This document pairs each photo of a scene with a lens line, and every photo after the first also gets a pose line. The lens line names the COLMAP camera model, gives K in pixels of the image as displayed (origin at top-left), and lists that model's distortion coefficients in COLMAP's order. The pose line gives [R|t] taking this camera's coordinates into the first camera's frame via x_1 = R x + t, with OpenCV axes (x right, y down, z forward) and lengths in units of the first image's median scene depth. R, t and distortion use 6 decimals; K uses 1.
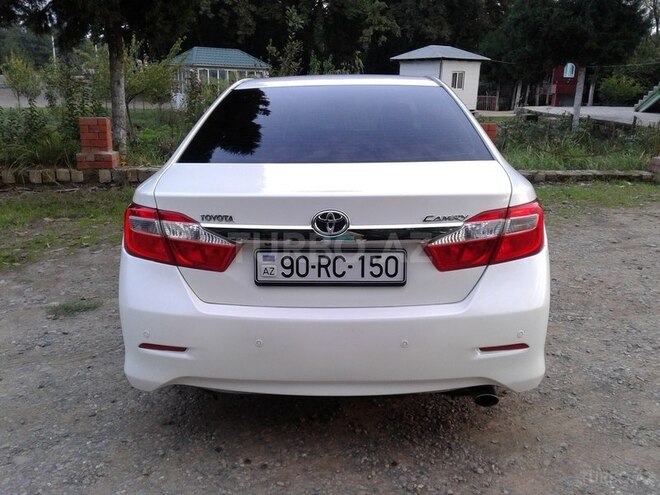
lens RADIAL K [[600.5, 0, 330.0], [0, 600.5, 247.5], [0, 0, 1]] dist [0.008097, -0.021104]
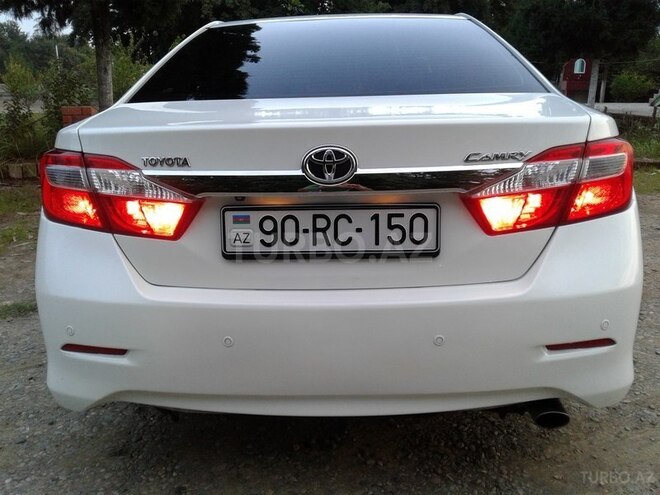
lens RADIAL K [[562.4, 0, 338.1], [0, 562.4, 246.6], [0, 0, 1]] dist [-0.001290, -0.013428]
pose [[0.999964, -0.007783, 0.003286, 0.007231], [0.007876, 0.999540, -0.029290, 0.066066], [-0.003057, 0.029315, 0.999566, 0.334077]]
